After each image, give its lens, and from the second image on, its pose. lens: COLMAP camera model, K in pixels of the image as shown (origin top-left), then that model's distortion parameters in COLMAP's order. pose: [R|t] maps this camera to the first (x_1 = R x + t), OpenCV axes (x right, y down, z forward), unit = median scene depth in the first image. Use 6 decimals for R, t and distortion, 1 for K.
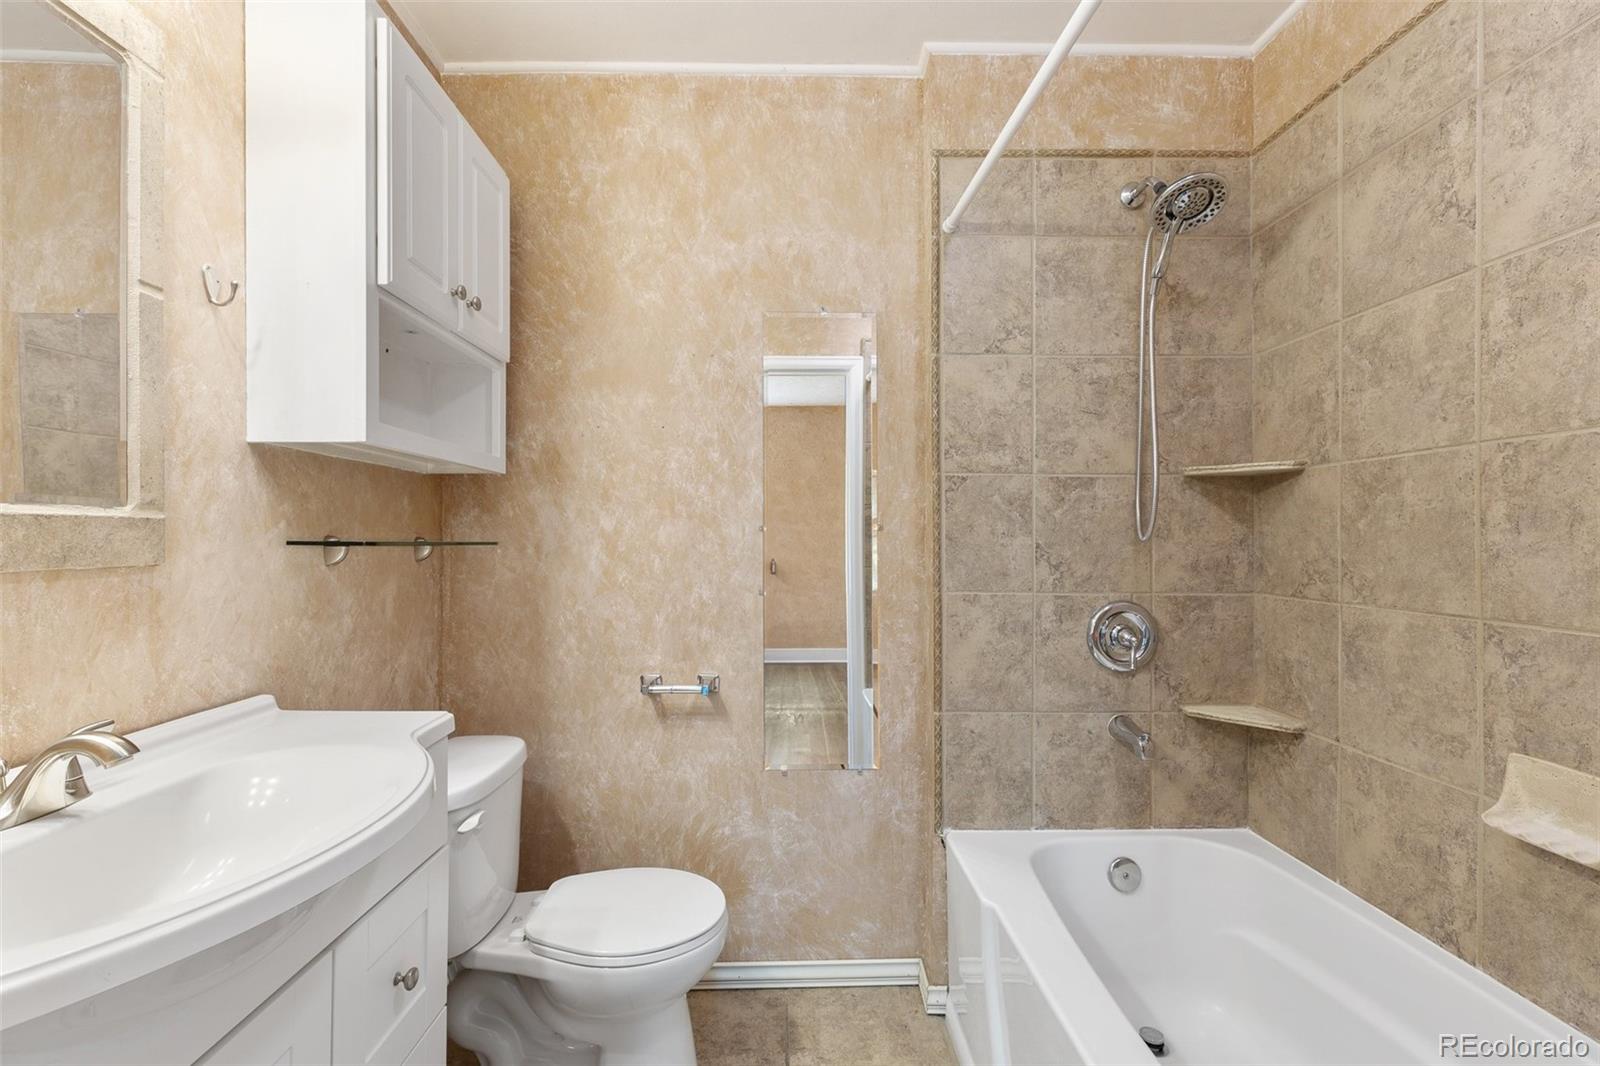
lens RADIAL K [[711.5, 0, 796.4], [0, 711.5, 535.4], [0, 0, 1]] dist [0.002554, 0.000038]
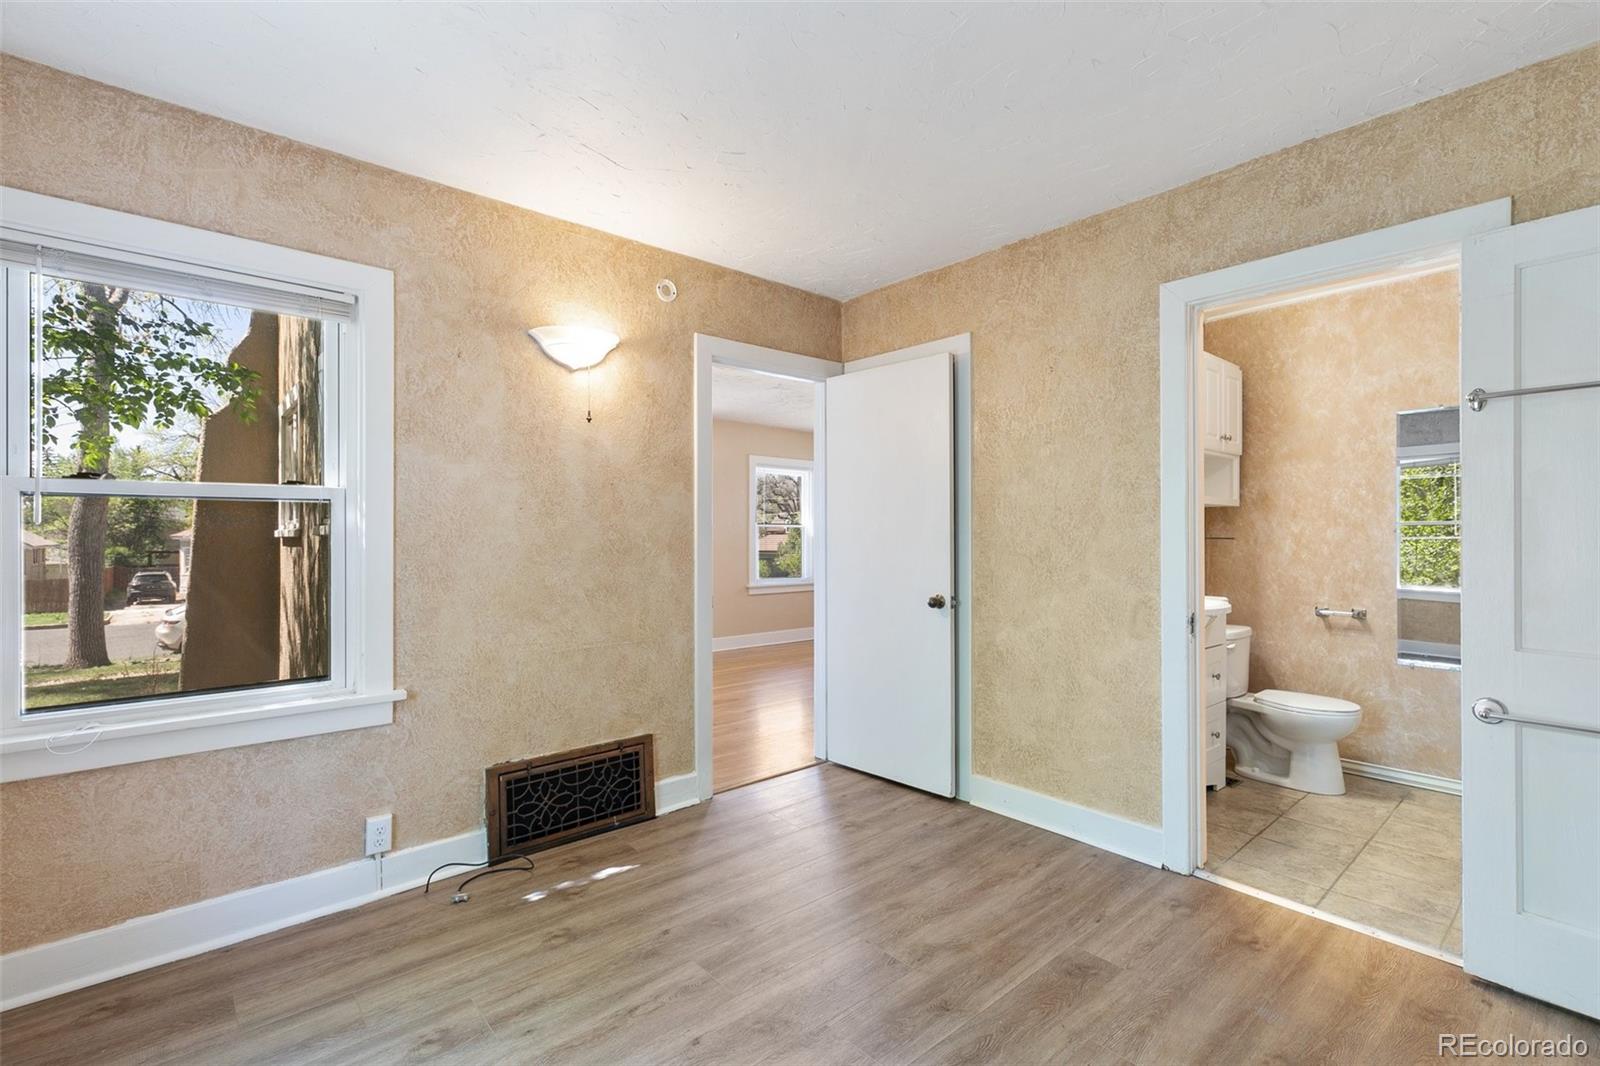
lens RADIAL K [[711.5, 0, 796.4], [0, 711.5, 535.4], [0, 0, 1]] dist [0.002554, 0.000038]
pose [[0.635827, 0.001952, -0.771829, 0.385093], [0.007087, 0.999940, 0.008367, -0.024877], [0.771799, -0.010790, 0.635775, -1.344915]]
